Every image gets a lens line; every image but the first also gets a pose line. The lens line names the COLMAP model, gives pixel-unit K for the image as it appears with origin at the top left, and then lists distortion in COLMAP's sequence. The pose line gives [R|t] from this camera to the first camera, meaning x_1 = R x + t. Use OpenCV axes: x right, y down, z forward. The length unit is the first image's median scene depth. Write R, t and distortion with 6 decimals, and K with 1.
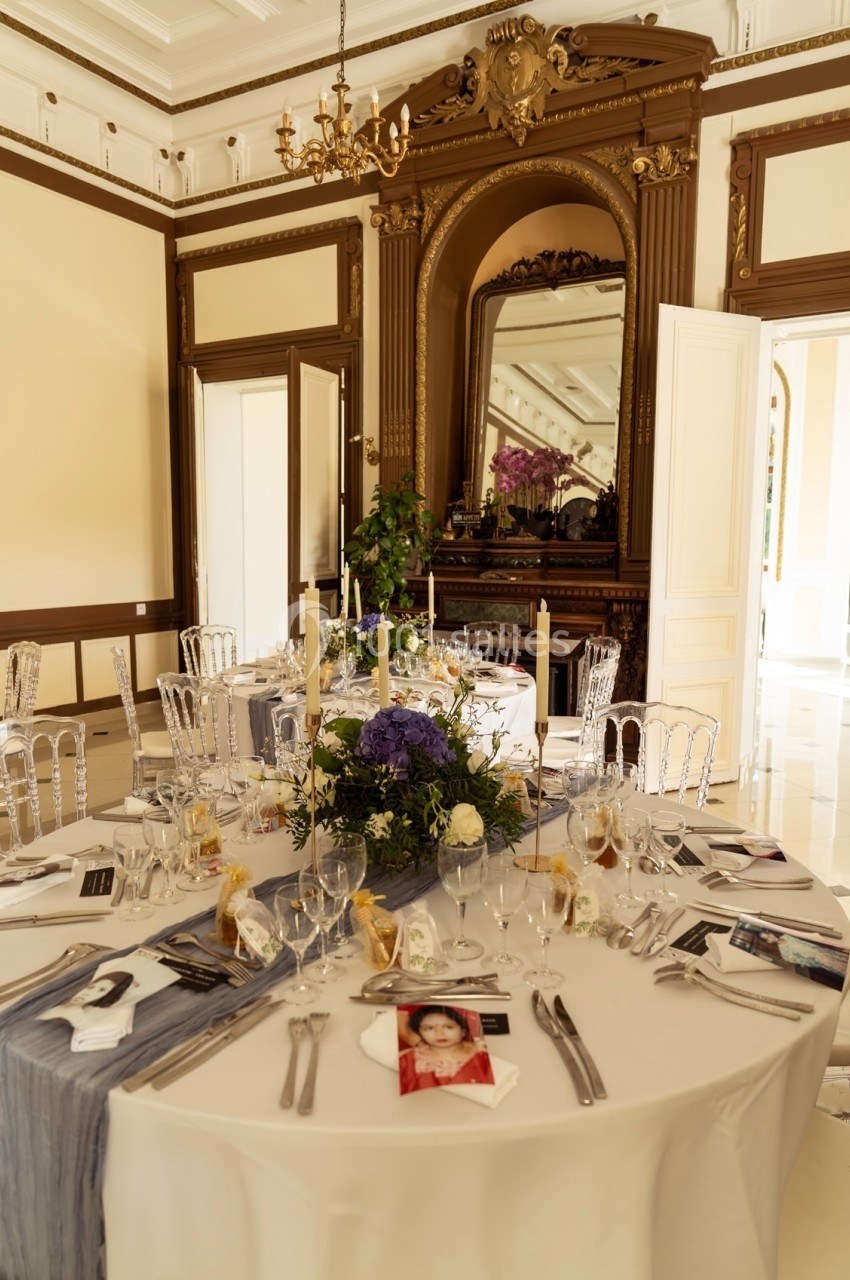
lens RADIAL K [[893.3, 0, 425.0], [0, 893.3, 640.0], [0, 0, 1]] dist [0.000082, -0.000927]
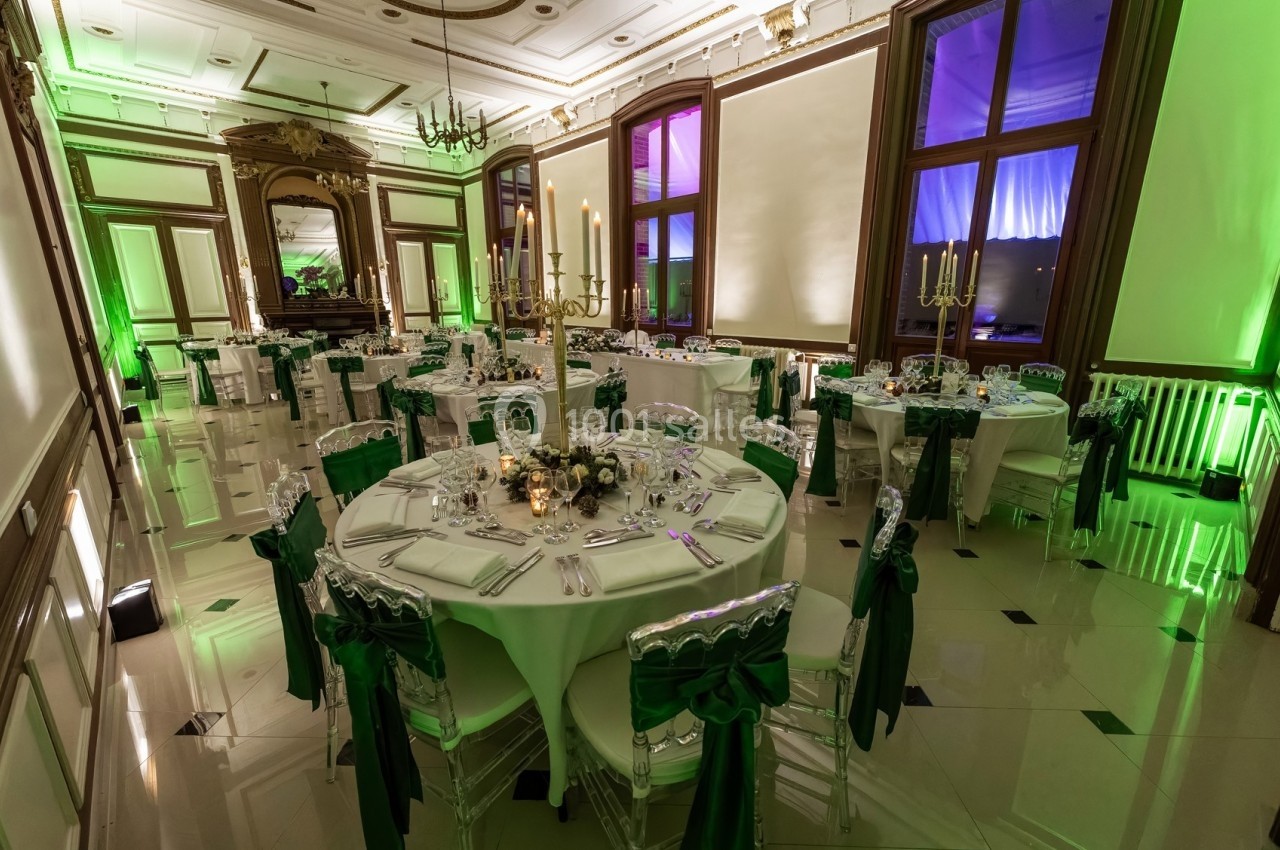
lens RADIAL K [[517.4, 0, 640.0], [0, 517.4, 425.0], [0, 0, 1]] dist [0.001051, 0.000235]
pose [[0.282687, -0.237081, 0.929452, -1.194234], [0.120654, 0.970067, 0.210744, 0.054769], [-0.951594, 0.052567, 0.302830, -0.456608]]
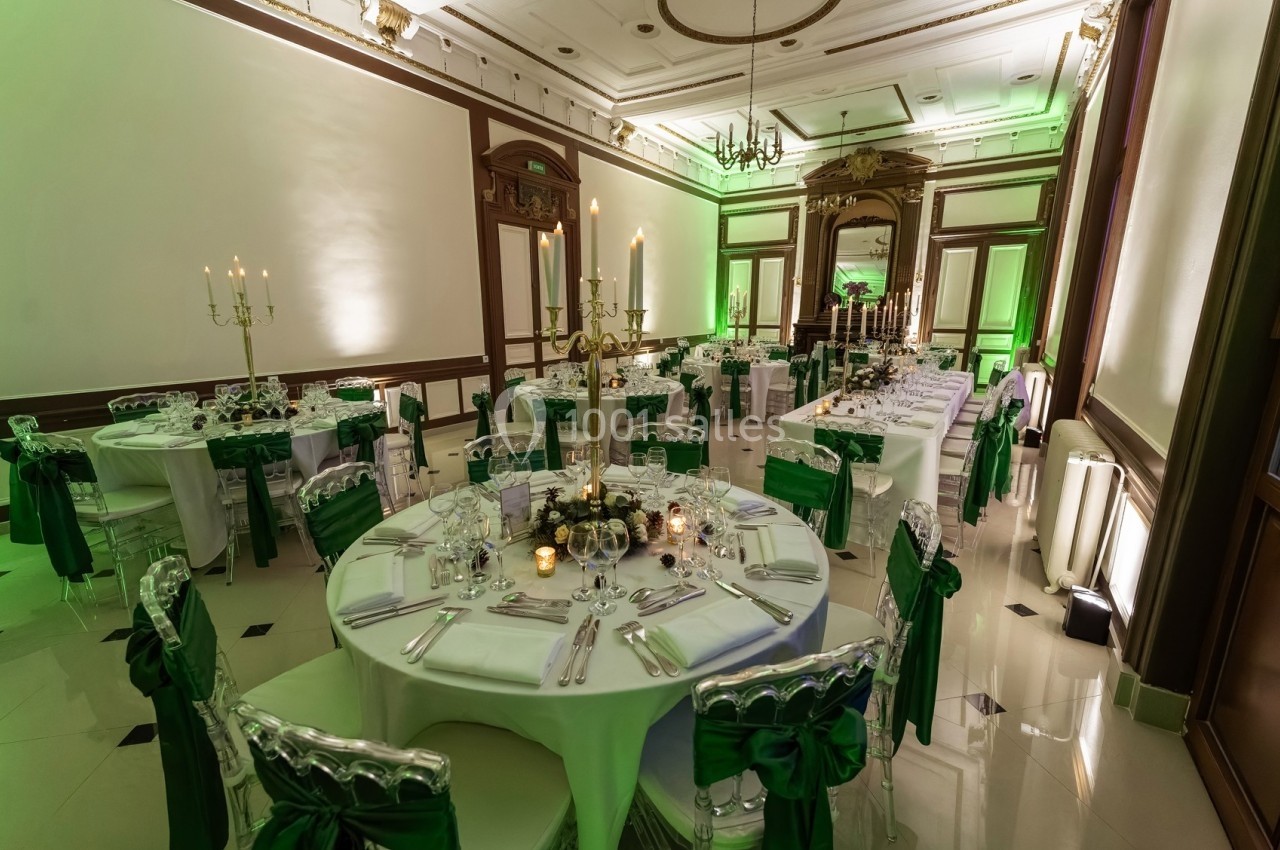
lens RADIAL K [[541.2, 0, 640.0], [0, 541.2, 425.0], [0, 0, 1]] dist [0.000802, -0.000090]
pose [[0.999254, 0.004724, -0.038330, -0.523638], [-0.001382, 0.996229, 0.086753, 0.110244], [0.038595, -0.086636, 0.995492, -0.879655]]
